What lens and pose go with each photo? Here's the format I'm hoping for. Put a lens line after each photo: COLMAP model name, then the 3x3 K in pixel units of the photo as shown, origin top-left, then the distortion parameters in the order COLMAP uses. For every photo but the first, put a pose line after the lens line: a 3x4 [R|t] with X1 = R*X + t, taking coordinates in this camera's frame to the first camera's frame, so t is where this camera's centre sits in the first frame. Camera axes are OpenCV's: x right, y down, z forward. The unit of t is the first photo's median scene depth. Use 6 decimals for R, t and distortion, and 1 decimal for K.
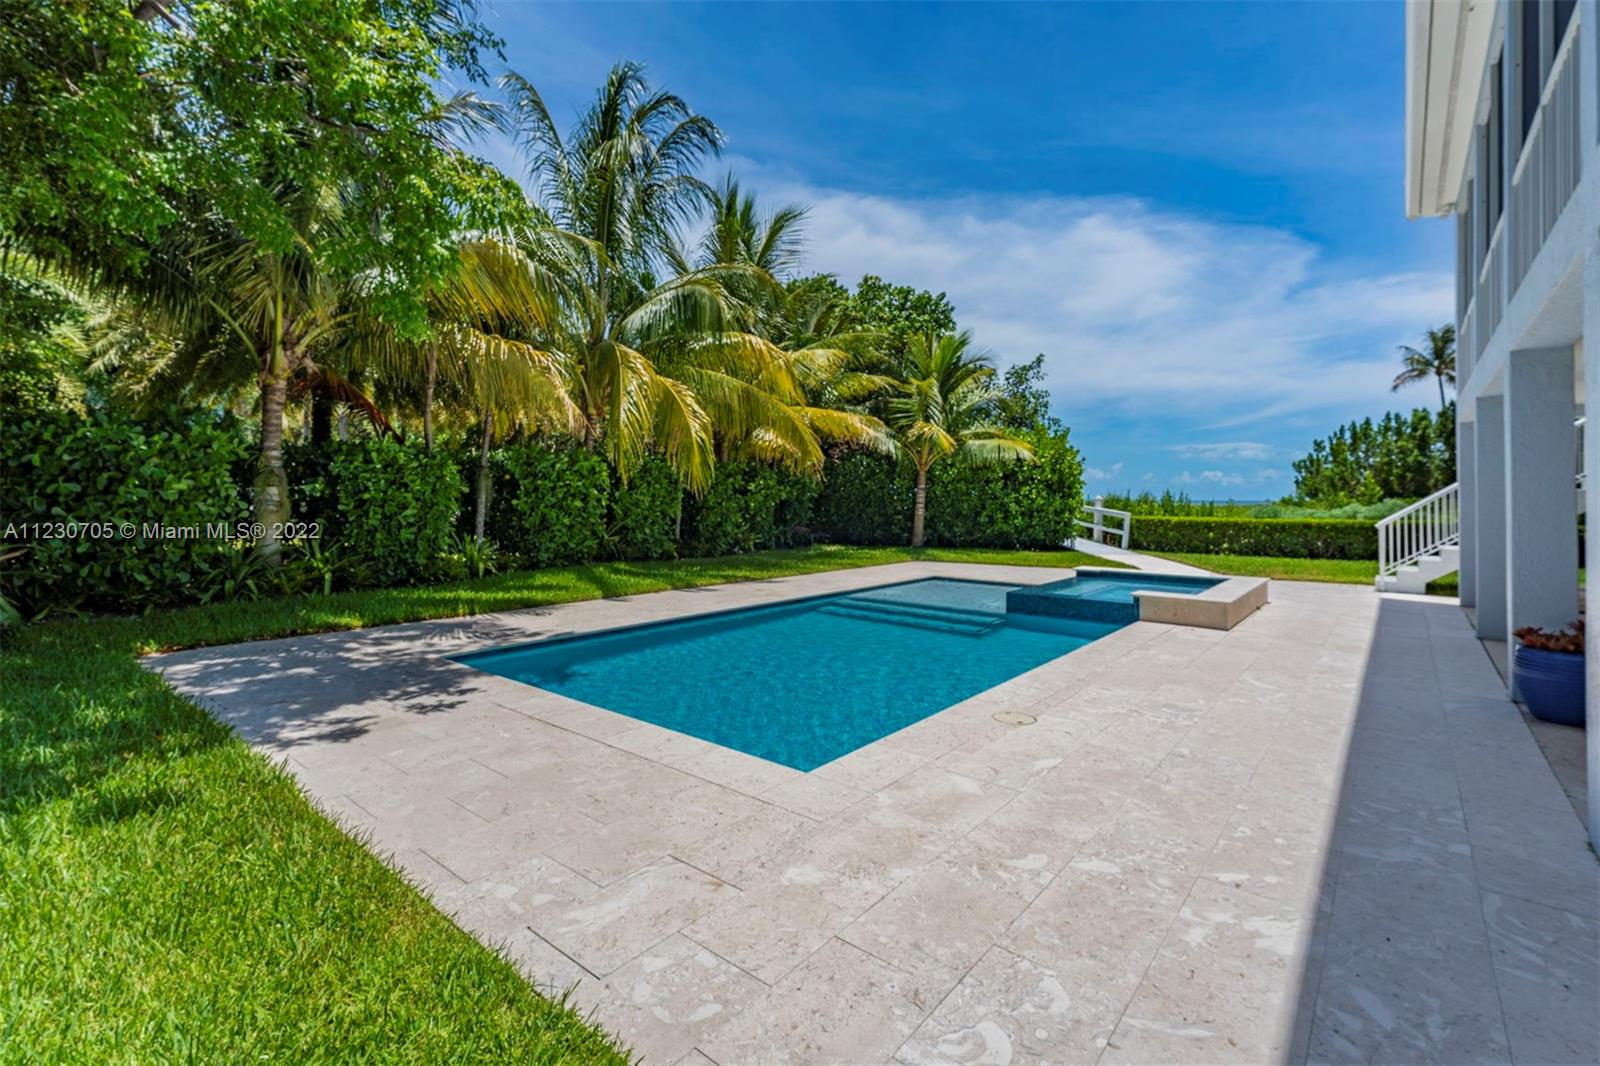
lens RADIAL K [[722.5, 0, 805.2], [0, 722.5, 491.5], [0, 0, 1]] dist [-0.001427, -0.000171]
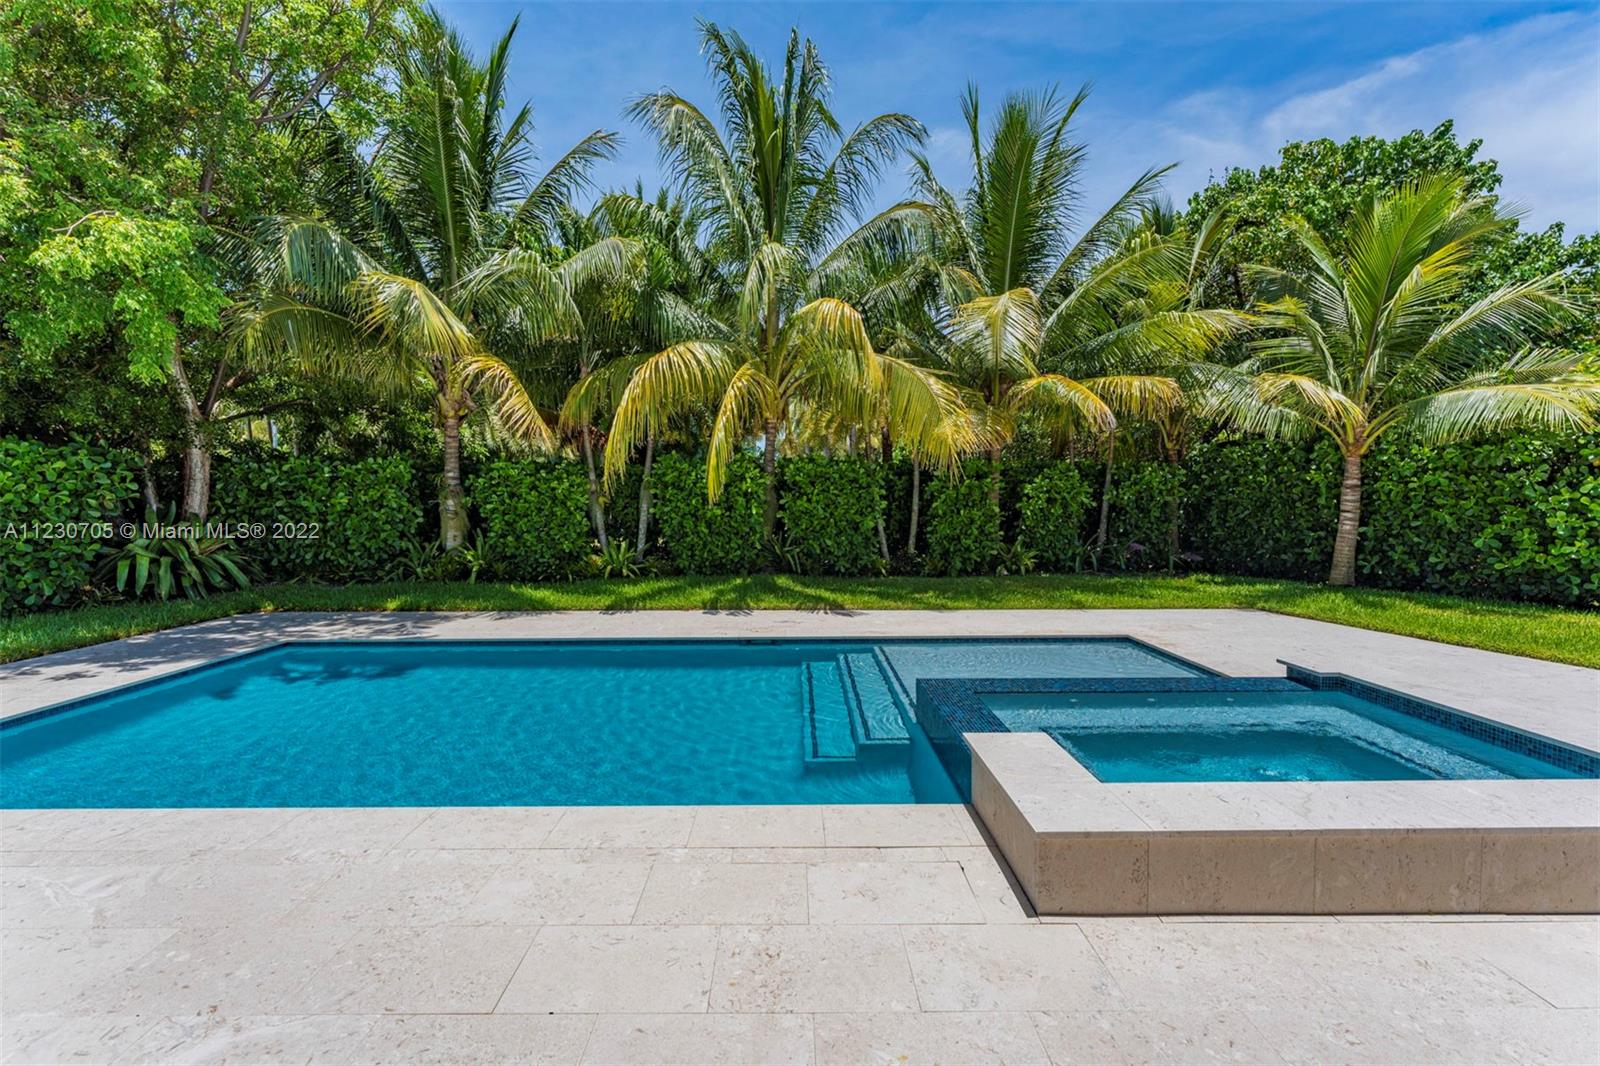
lens RADIAL K [[712.1, 0, 787.3], [0, 712.1, 524.8], [0, 0, 1]] dist [-0.000701, 0.000027]
pose [[0.639175, 0.017904, -0.768853, 0.332391], [0.013296, 0.999322, 0.034325, 0.001489], [0.768946, -0.032163, 0.638504, 0.313925]]
